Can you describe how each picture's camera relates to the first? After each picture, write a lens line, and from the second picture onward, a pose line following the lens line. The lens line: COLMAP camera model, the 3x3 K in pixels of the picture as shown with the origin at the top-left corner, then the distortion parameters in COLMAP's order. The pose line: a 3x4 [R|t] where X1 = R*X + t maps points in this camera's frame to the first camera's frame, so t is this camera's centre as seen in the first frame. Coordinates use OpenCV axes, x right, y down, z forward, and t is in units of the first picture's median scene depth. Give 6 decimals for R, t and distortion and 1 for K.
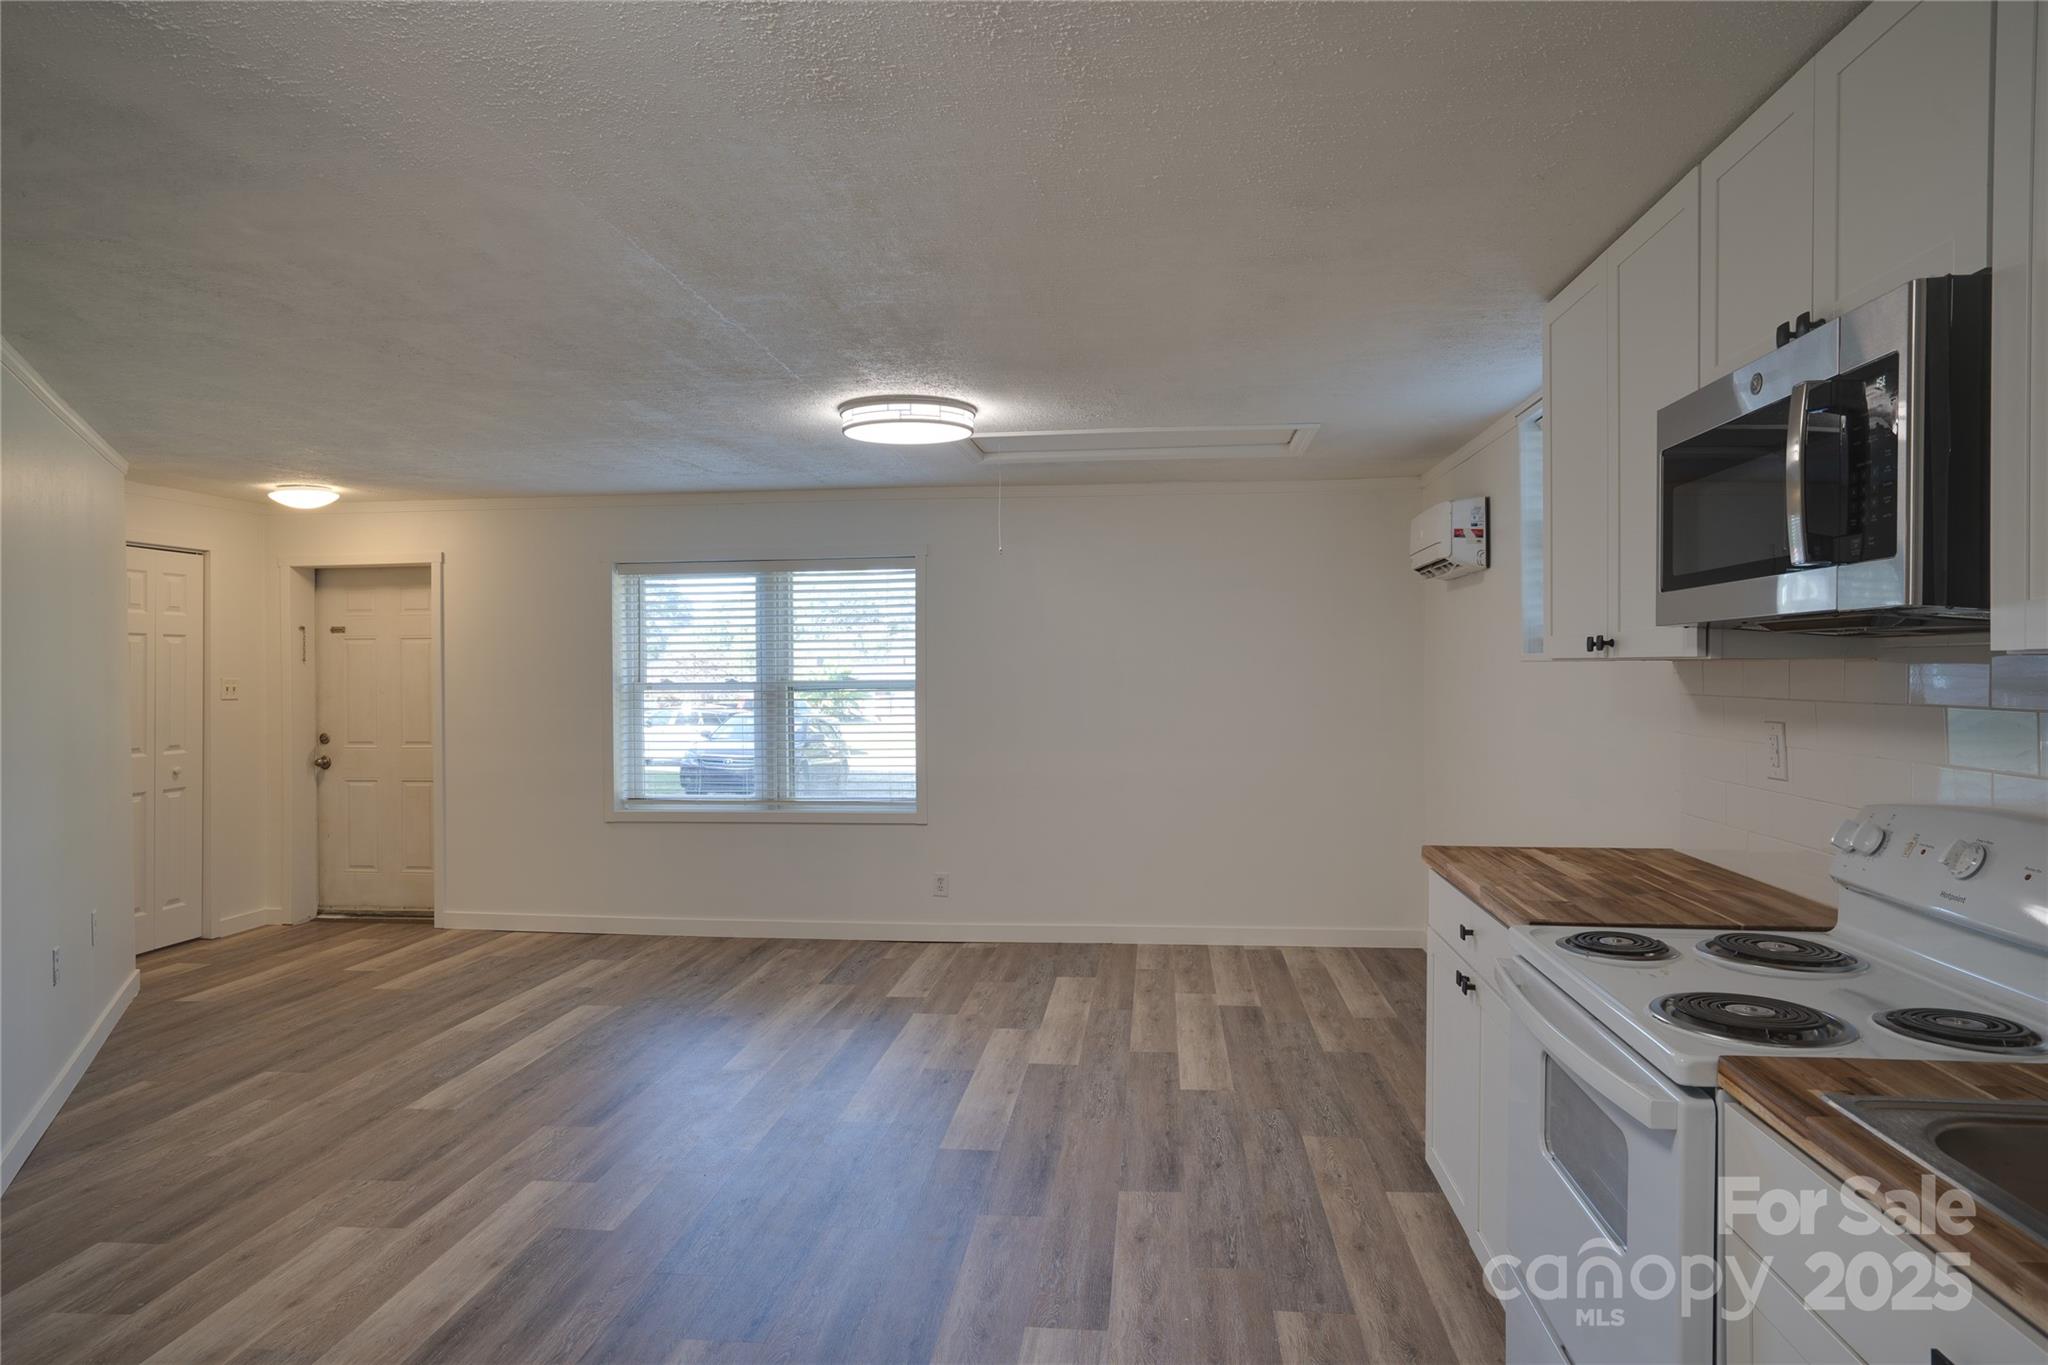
lens RADIAL K [[1230.9, 0, 1024.9], [0, 1230.9, 680.3], [0, 0, 1]] dist [0.000363, 0.004865]
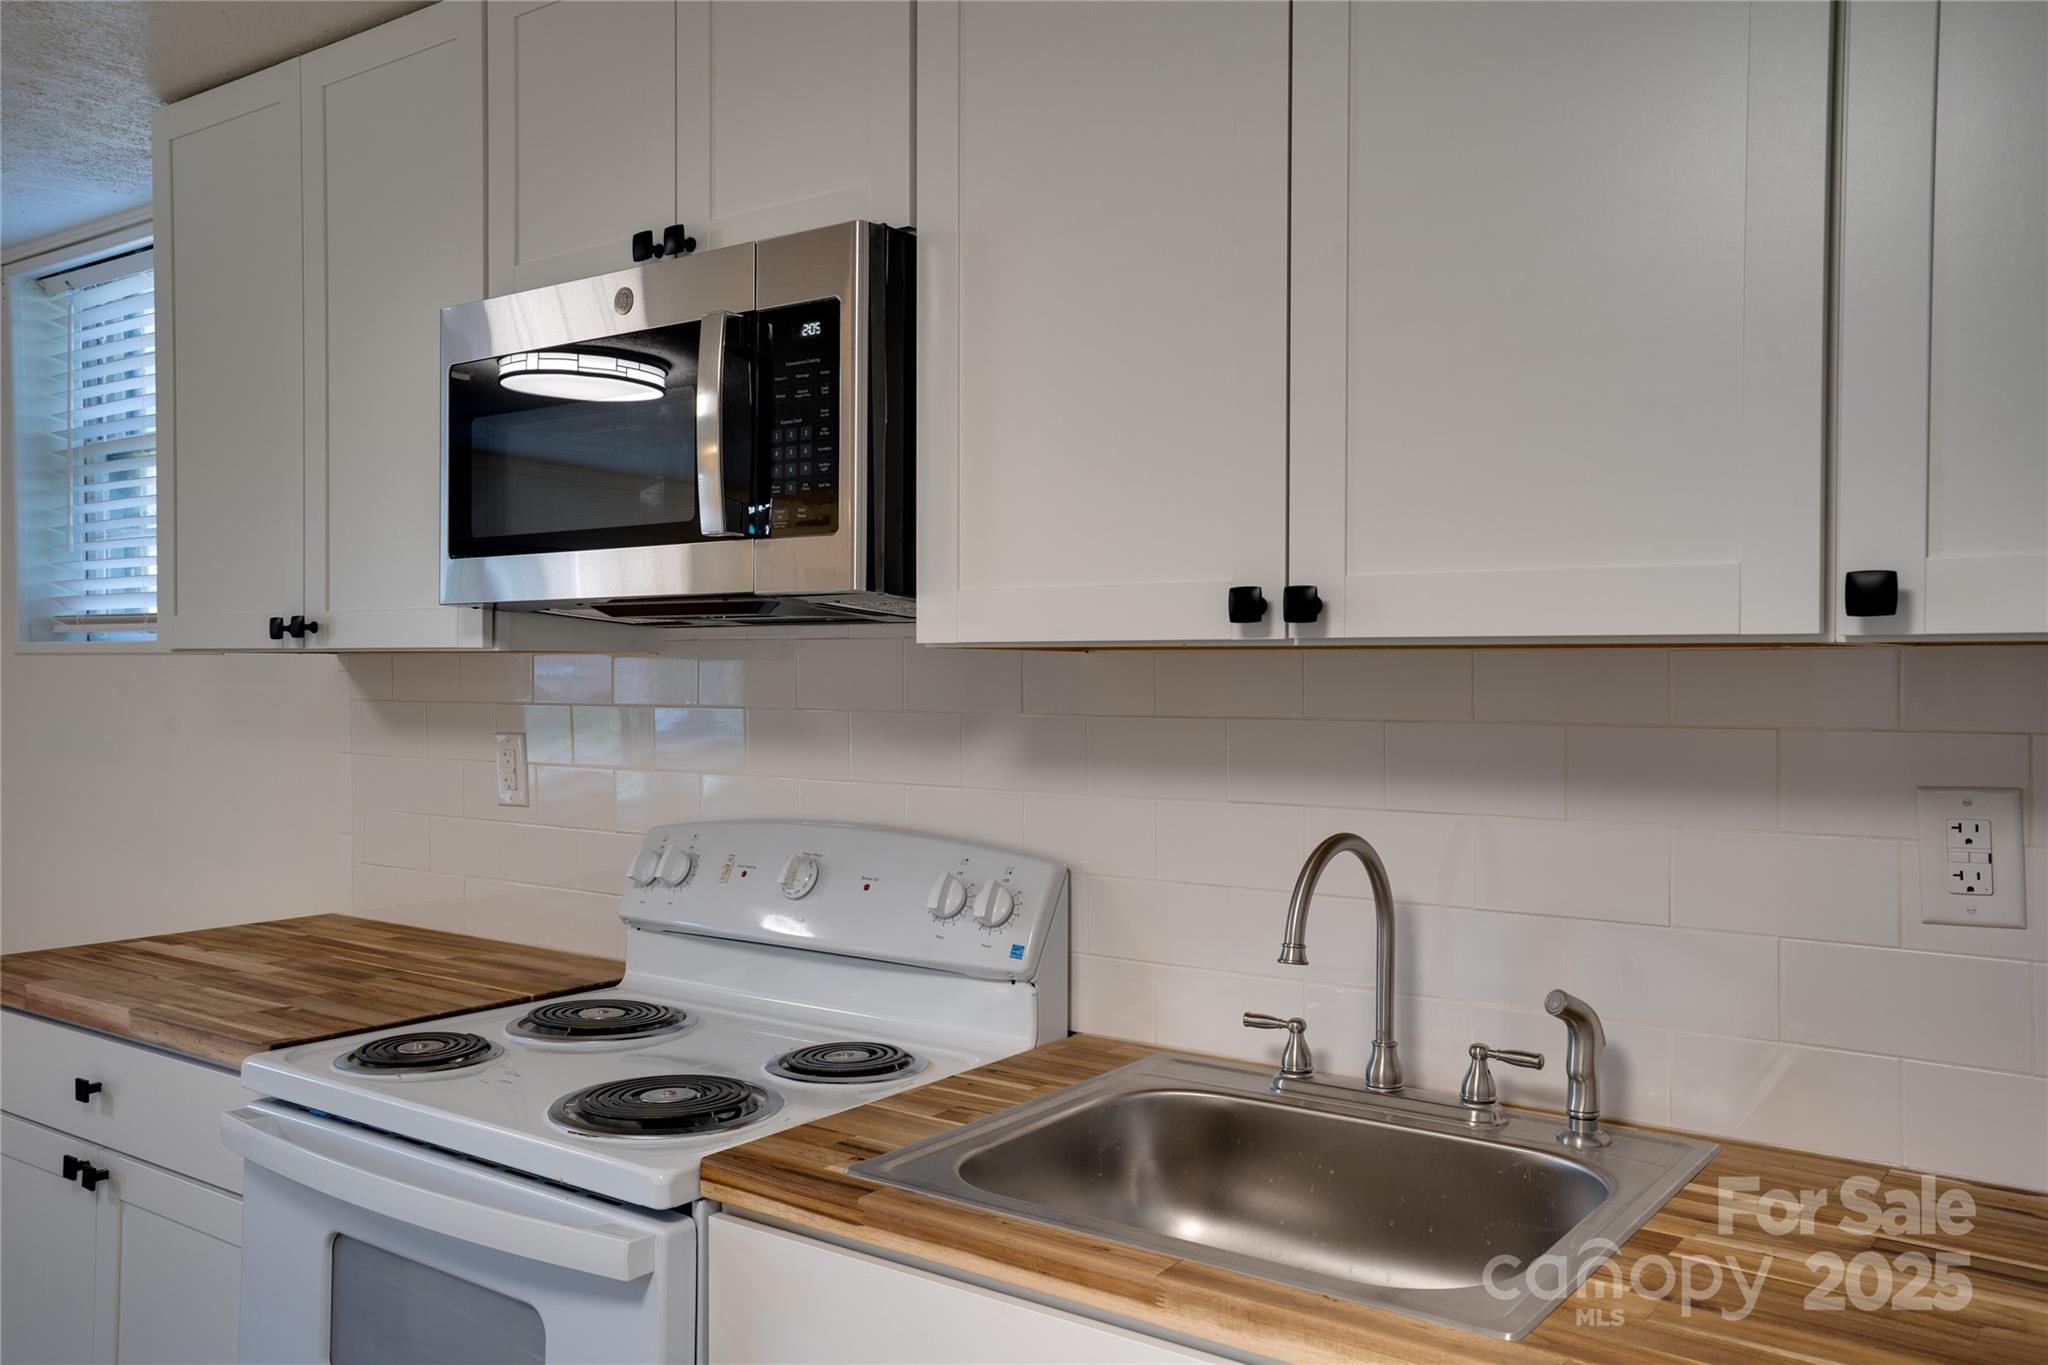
lens RADIAL K [[1653.6, 0, 1020.6], [0, 1653.6, 688.2], [0, 0, 1]] dist [0.057326, 0.006803]
pose [[0.502093, -0.001898, 0.864811, -0.217699], [0.003317, 0.999994, 0.000269, 0.008226], [-0.864807, 0.002734, 0.502097, 0.268398]]
